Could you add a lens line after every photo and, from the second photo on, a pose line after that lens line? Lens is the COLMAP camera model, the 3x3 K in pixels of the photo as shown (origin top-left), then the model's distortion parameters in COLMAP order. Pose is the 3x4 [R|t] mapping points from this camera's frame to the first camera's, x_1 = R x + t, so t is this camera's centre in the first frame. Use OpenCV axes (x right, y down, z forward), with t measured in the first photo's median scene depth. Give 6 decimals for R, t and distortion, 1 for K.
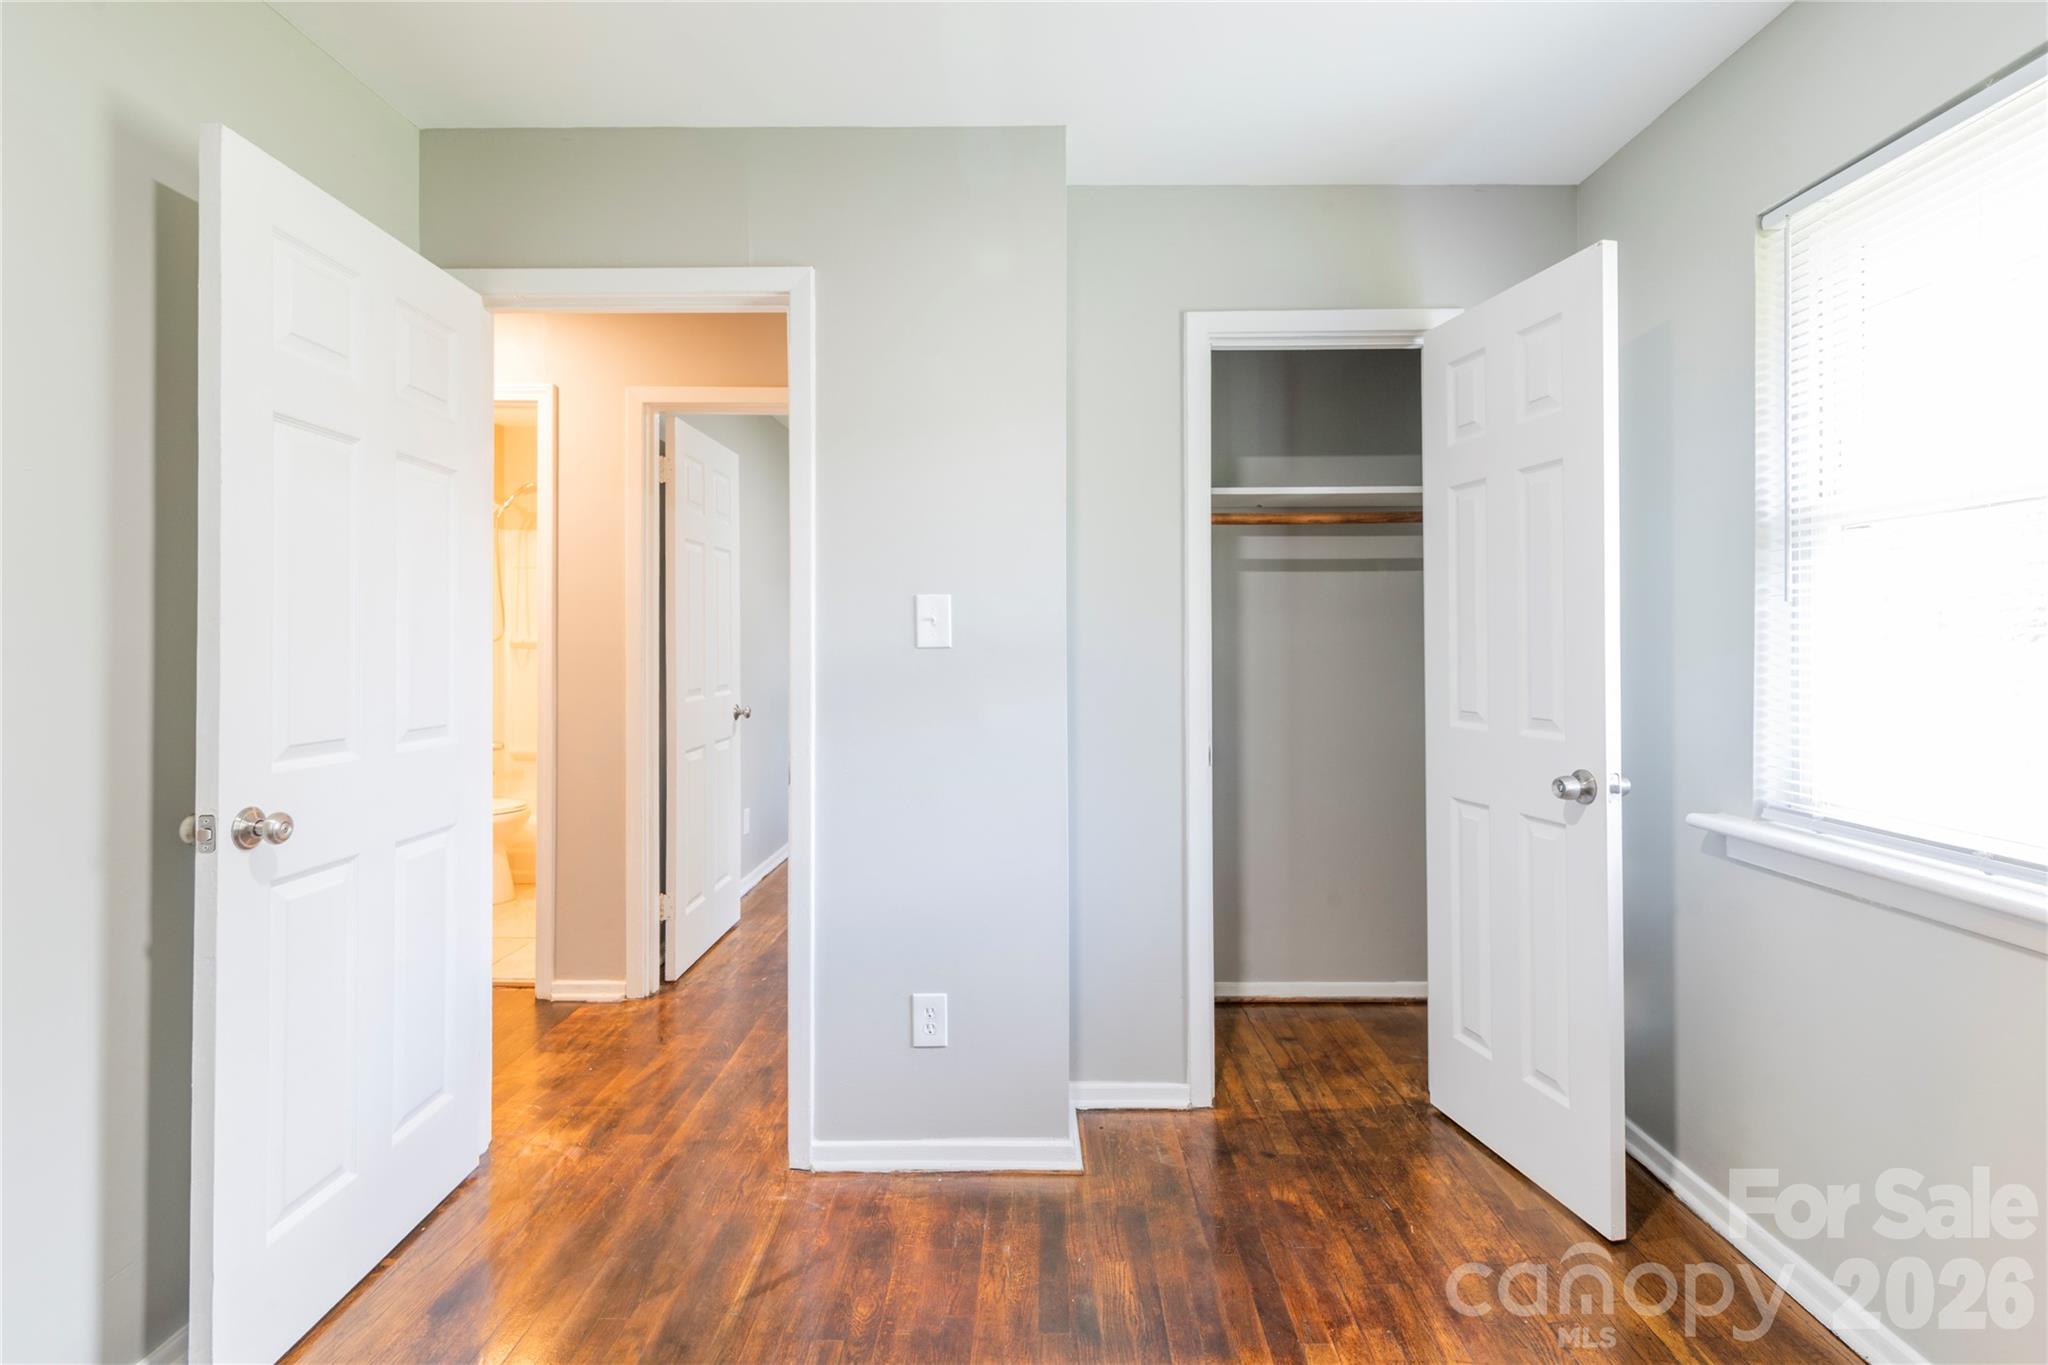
lens RADIAL K [[966.4, 0, 1024.3], [0, 966.4, 639.0], [0, 0, 1]] dist [-0.001828, -0.000440]
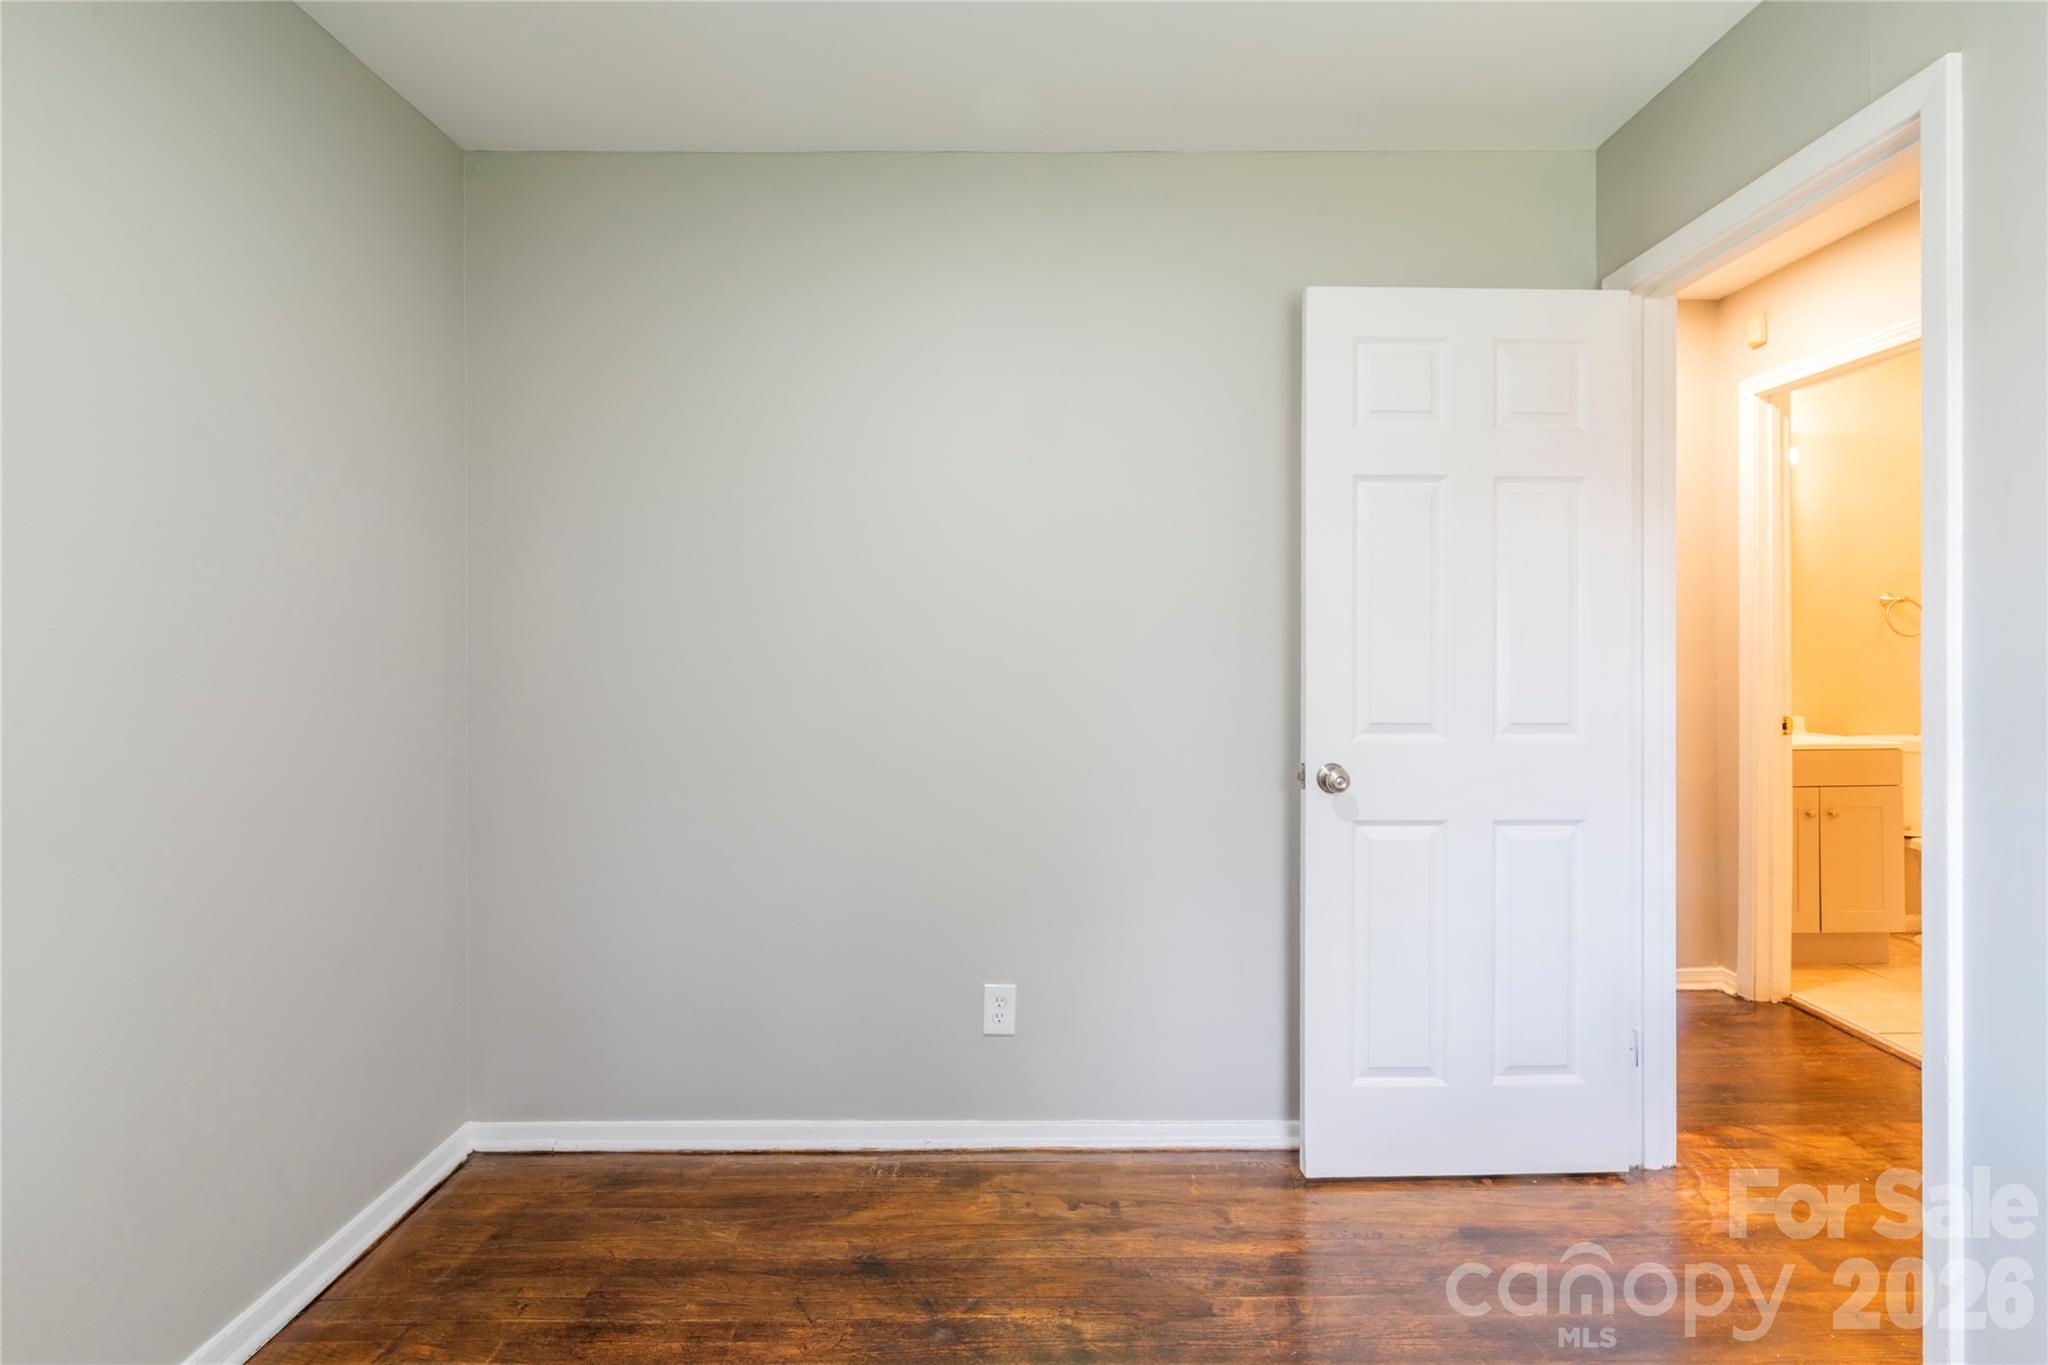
lens RADIAL K [[953.2, 0, 1022.6], [0, 953.2, 650.1], [0, 0, 1]] dist [0.000003, 0.000019]
pose [[0.013669, 0.002700, -0.999903, 0.475928], [0.012058, 0.999923, 0.002865, 0.000019], [0.999834, -0.012096, 0.013635, 0.441511]]
